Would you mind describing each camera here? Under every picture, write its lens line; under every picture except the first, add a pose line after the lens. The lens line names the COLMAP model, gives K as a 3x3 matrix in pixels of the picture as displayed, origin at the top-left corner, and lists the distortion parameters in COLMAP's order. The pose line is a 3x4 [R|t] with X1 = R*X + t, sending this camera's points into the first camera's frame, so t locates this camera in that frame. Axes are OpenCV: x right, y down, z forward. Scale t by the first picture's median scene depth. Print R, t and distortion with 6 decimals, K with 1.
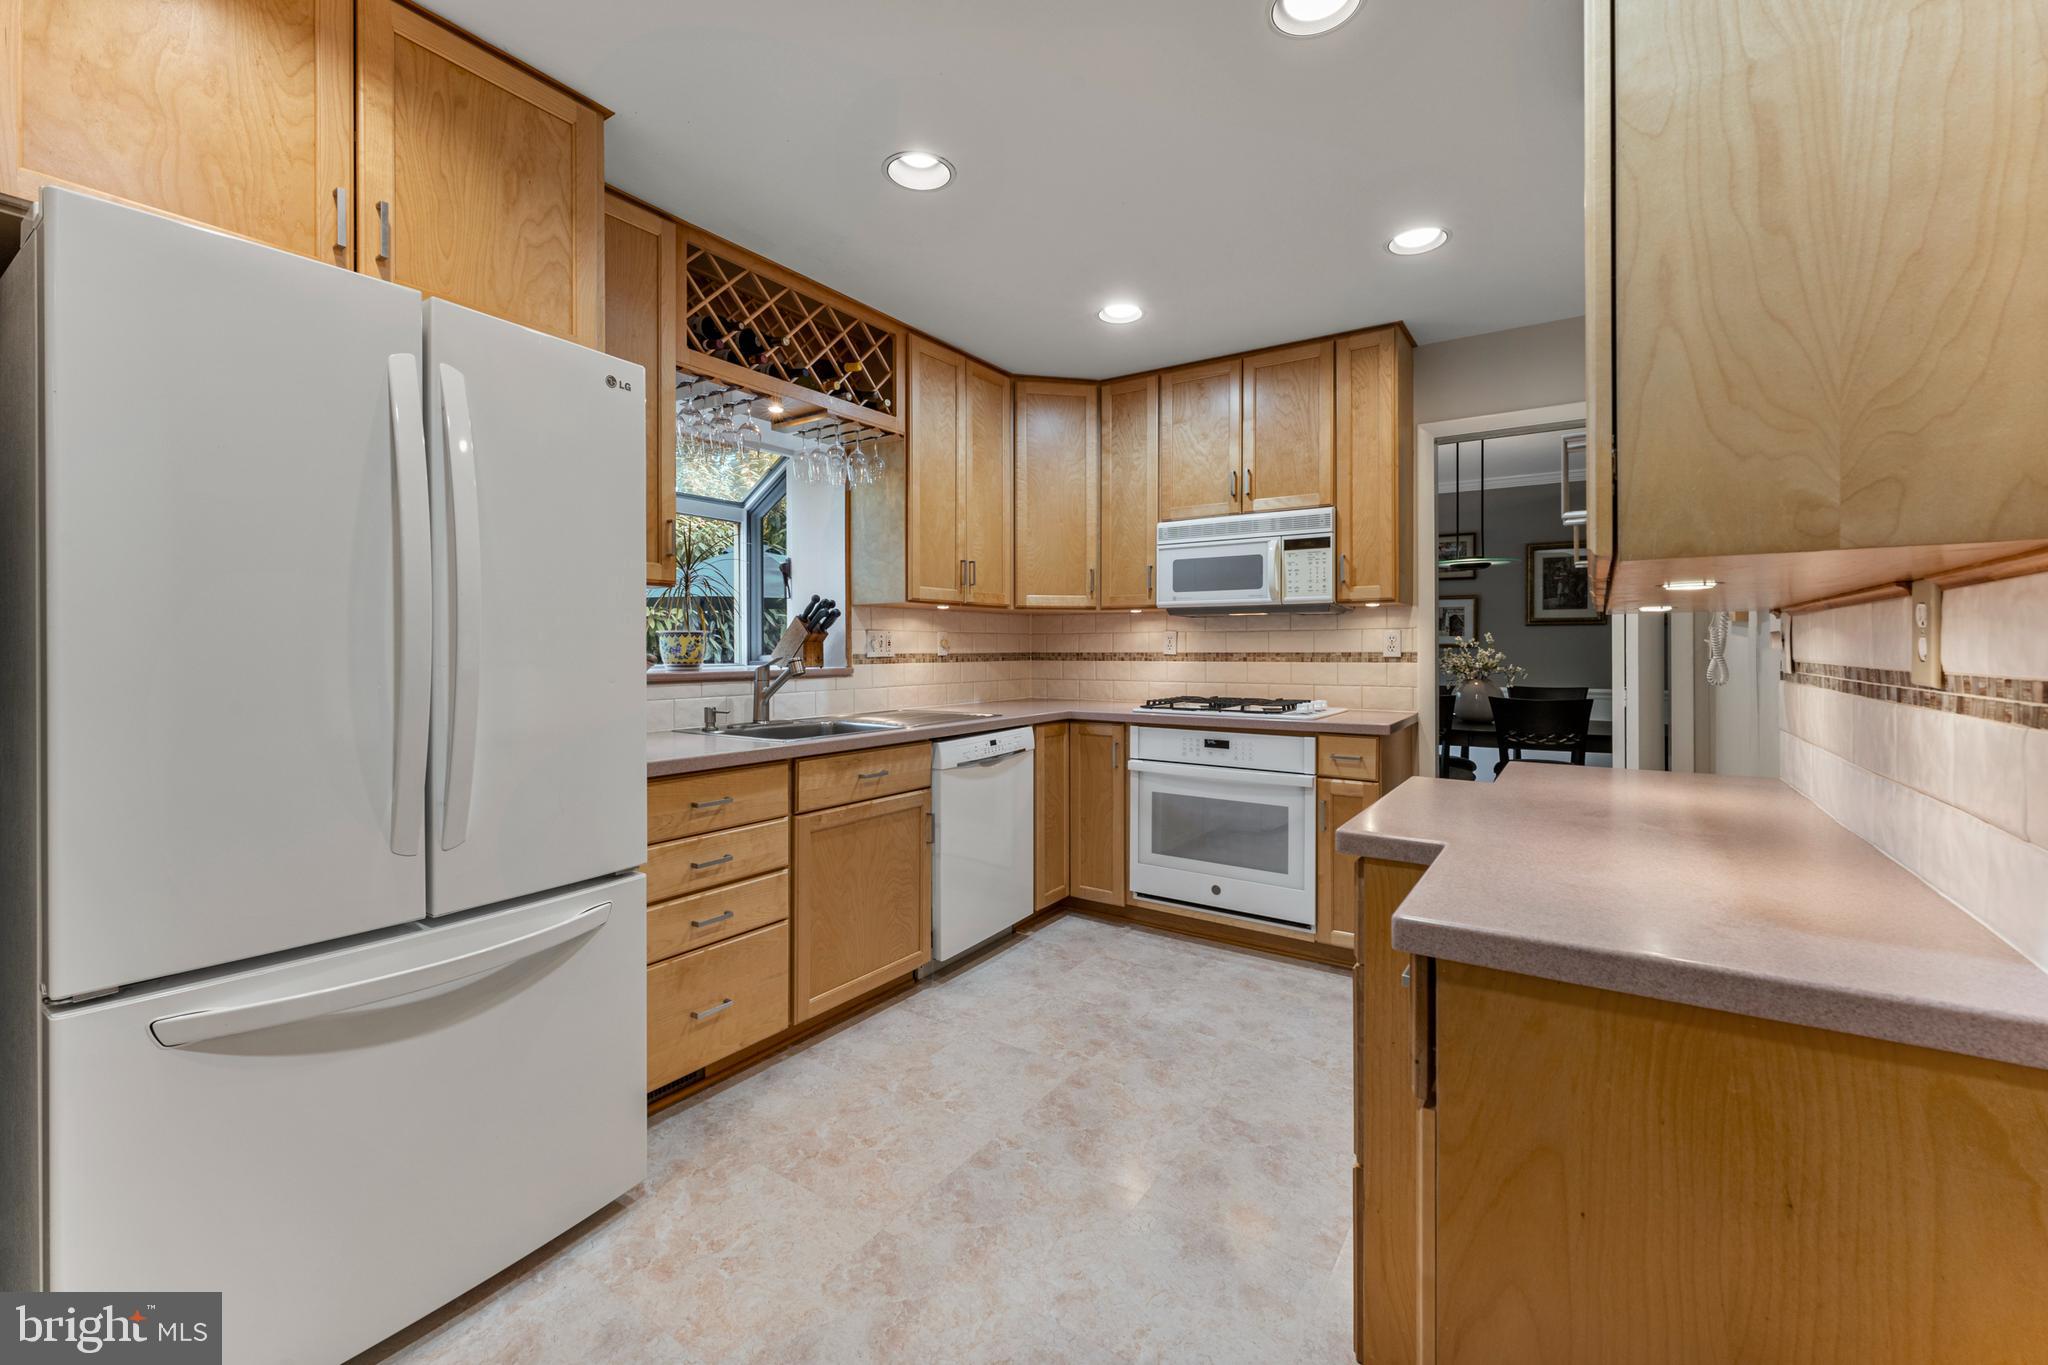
lens RADIAL K [[834.0, 0, 1028.9], [0, 834.0, 652.6], [0, 0, 1]] dist [-0.000655, -0.000287]
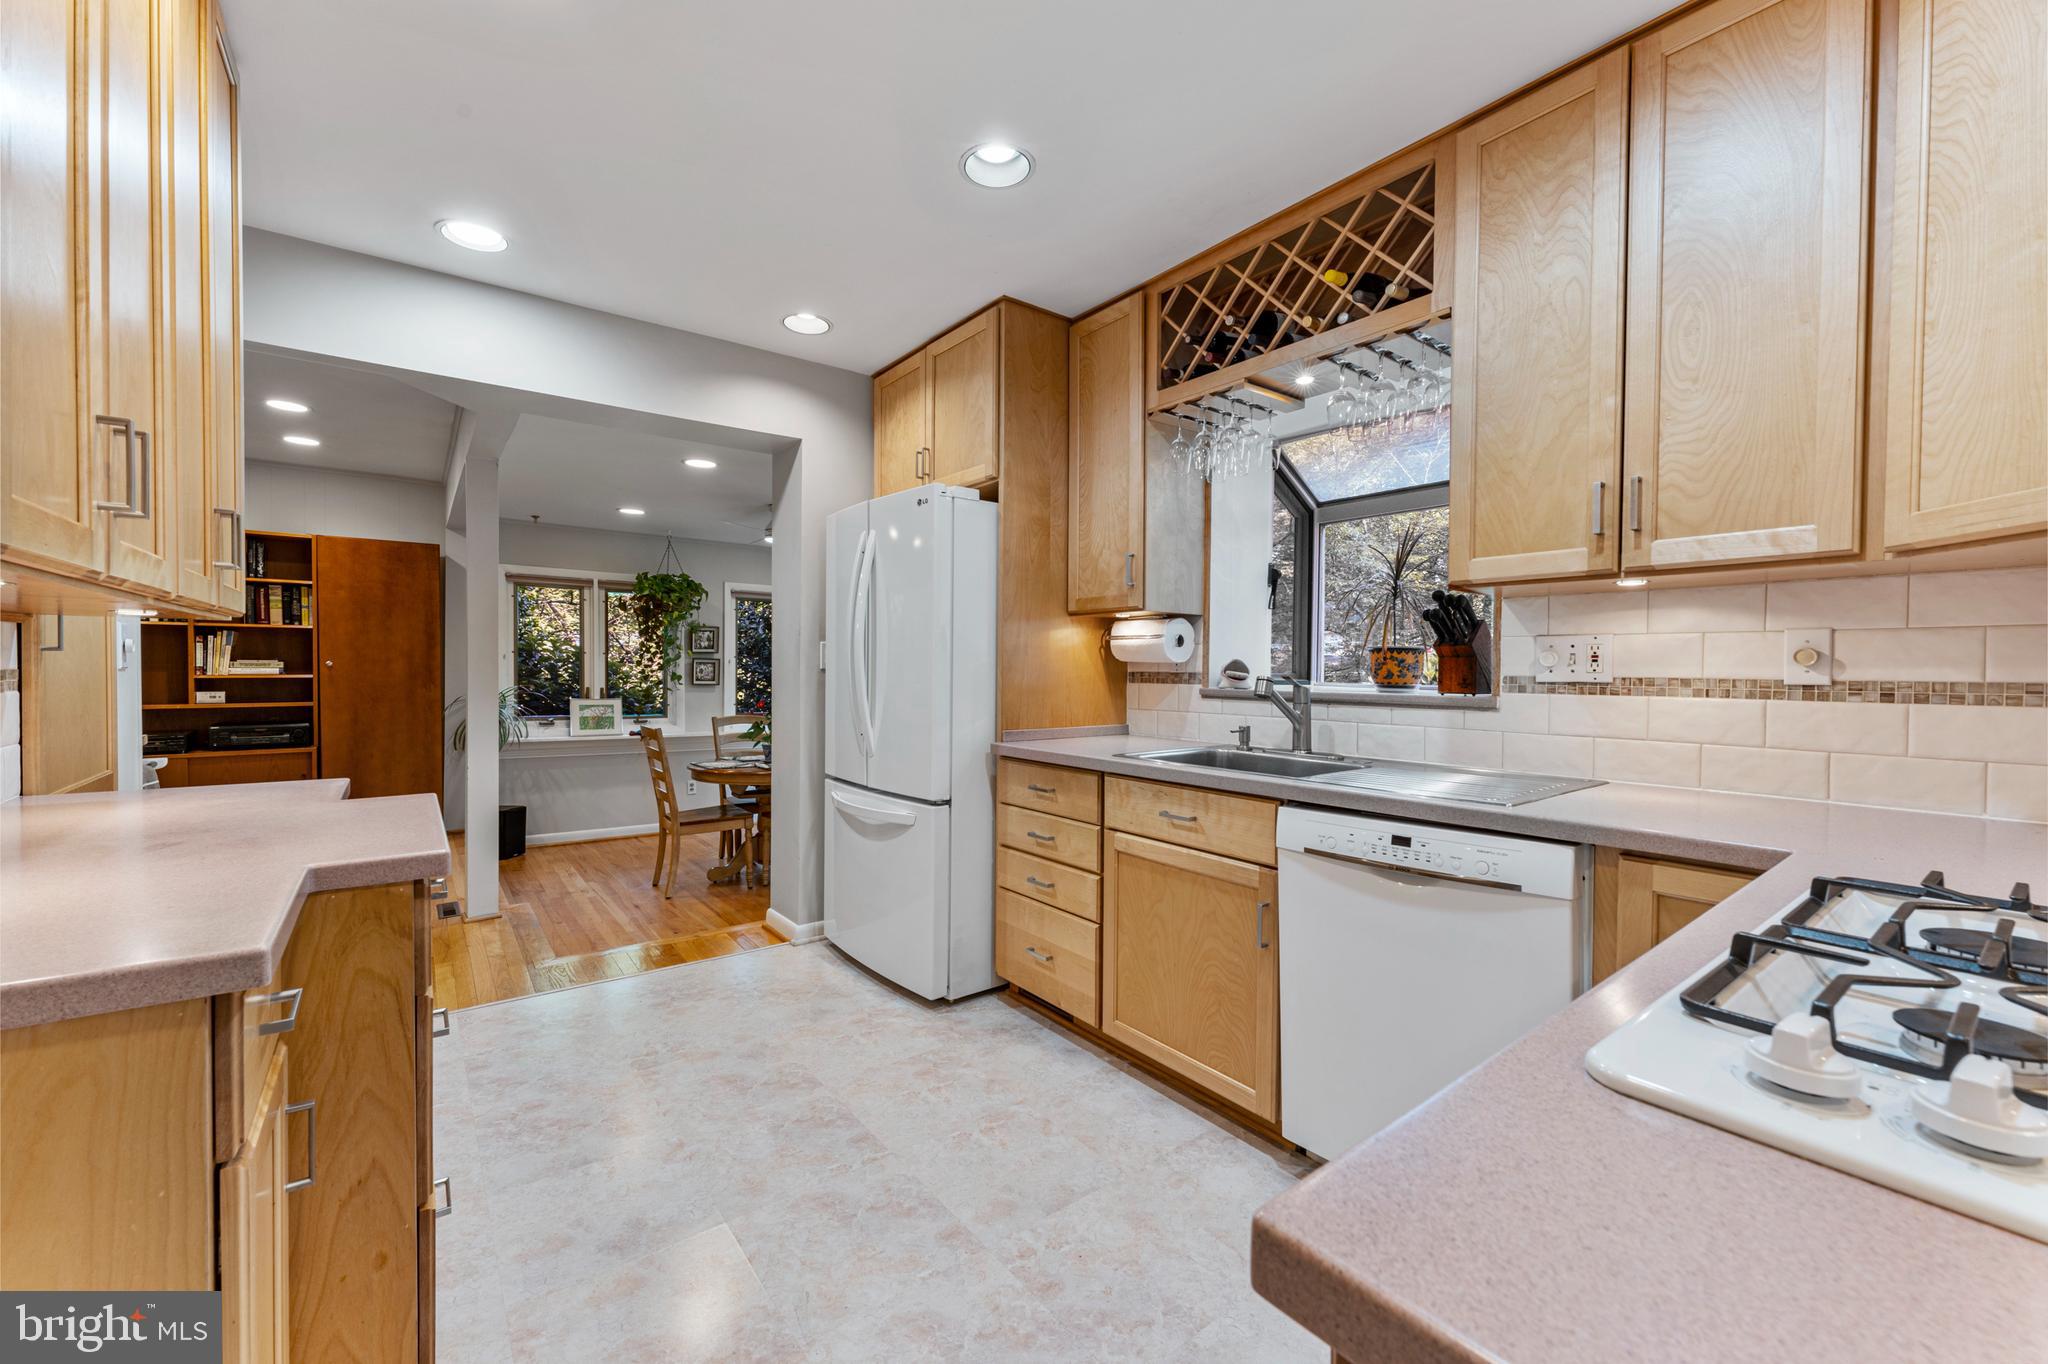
lens RADIAL K [[813.5, 0, 1024.0], [0, 813.5, 682.0], [0, 0, 1]] dist [0.001290, 0.000073]
pose [[-0.316170, 0.018232, -0.948527, 0.518602], [-0.010440, 0.999688, 0.022695, -0.003812], [0.948645, 0.017078, -0.315881, 0.912806]]
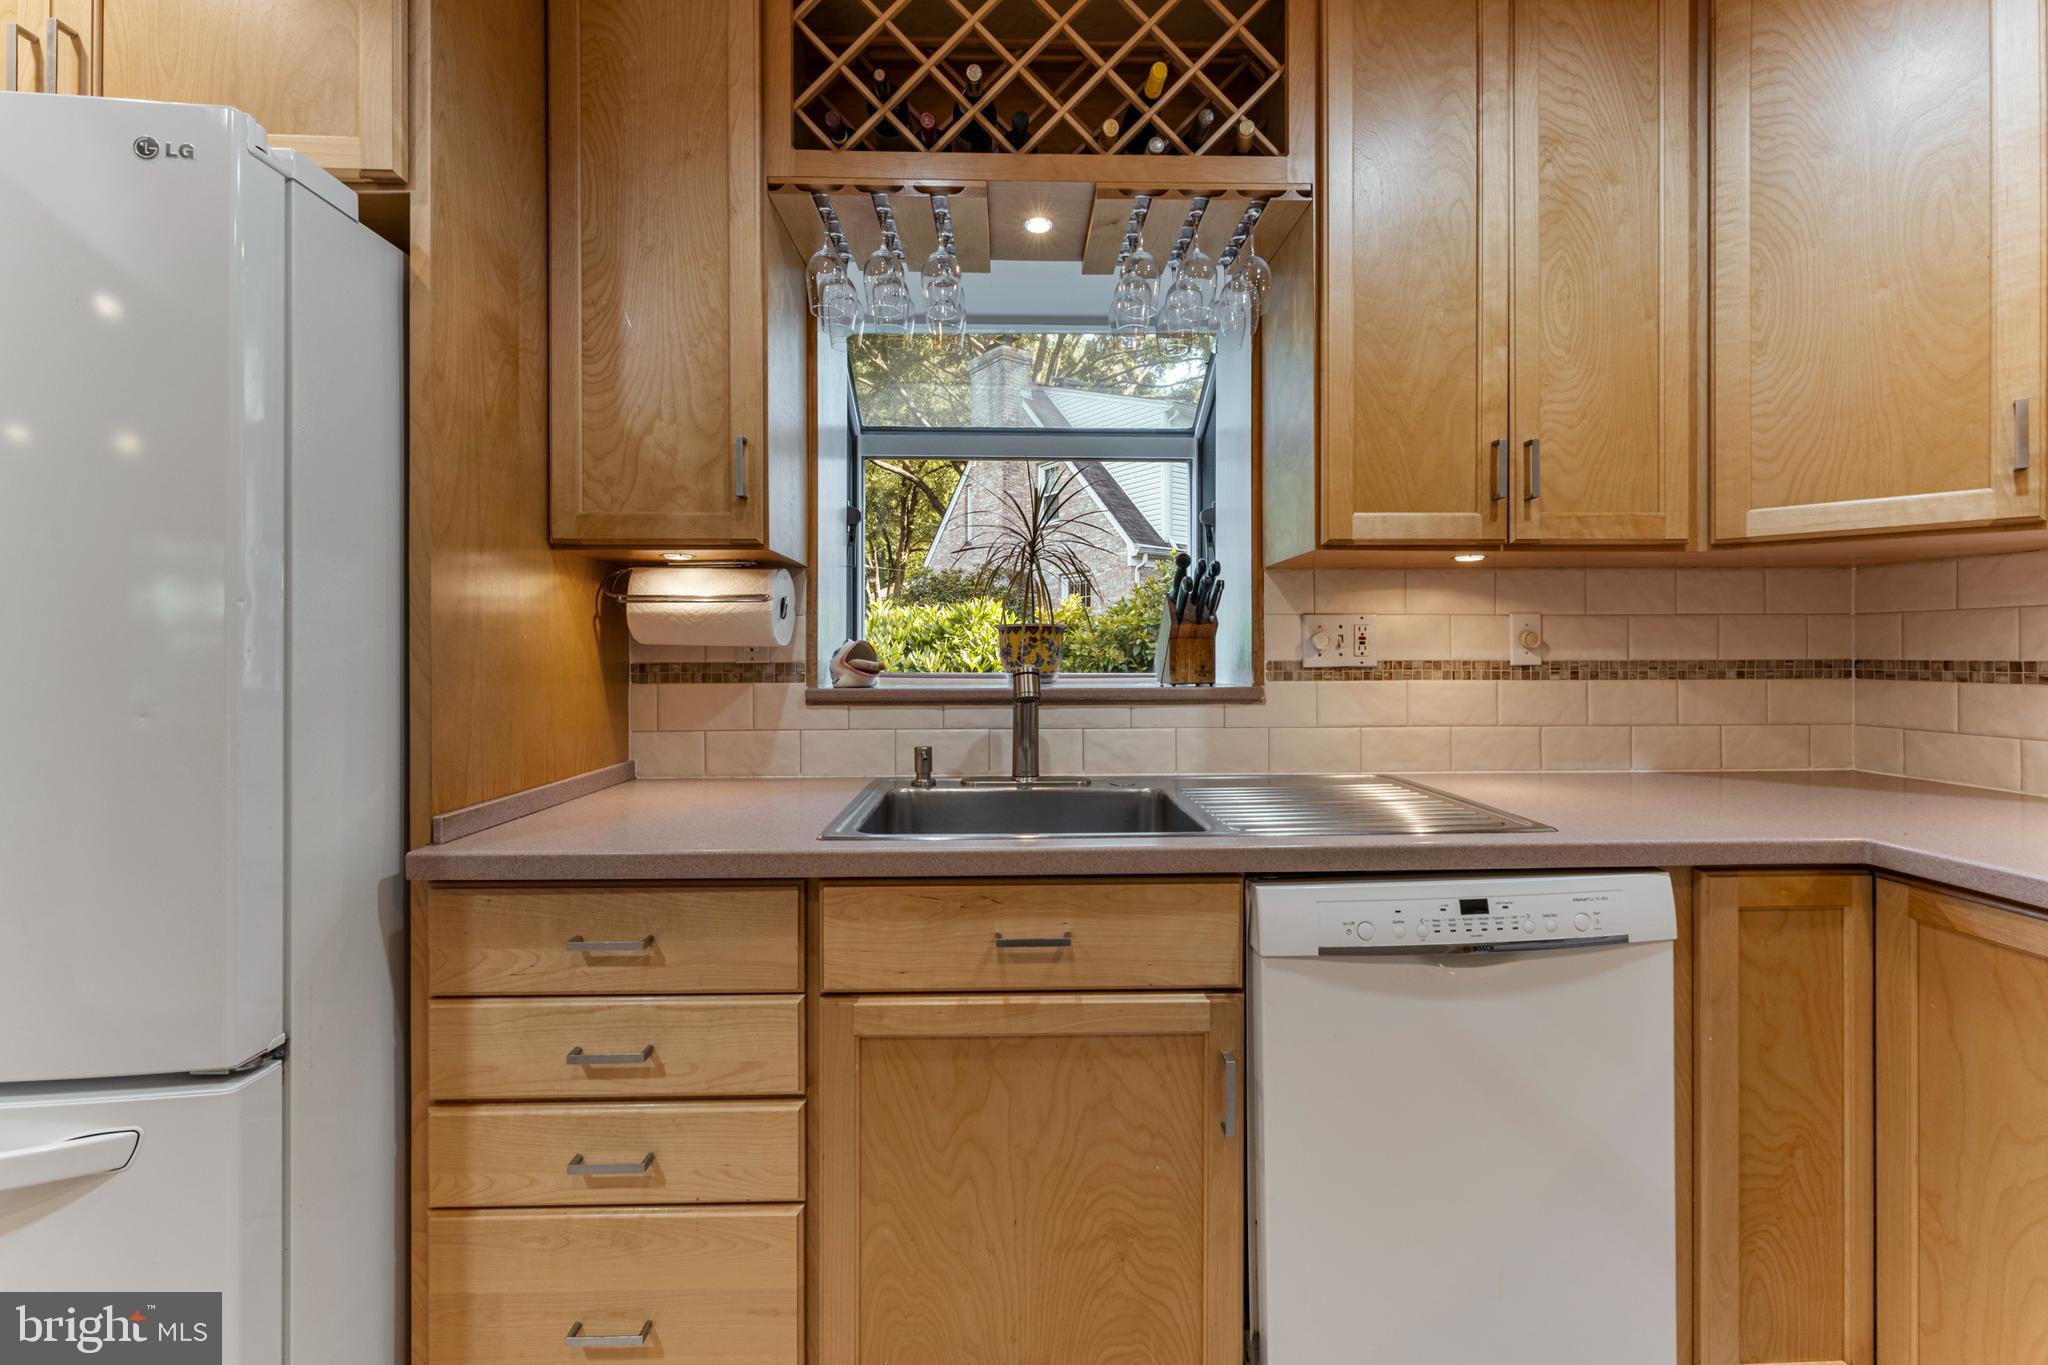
lens RADIAL K [[834.0, 0, 1028.9], [0, 834.0, 652.6], [0, 0, 1]] dist [-0.000655, -0.000287]
pose [[0.584114, 0.002609, -0.811668, 0.137435], [-0.003290, 0.999994, 0.000846, -0.003549], [0.811665, 0.002176, 0.584119, 0.611939]]
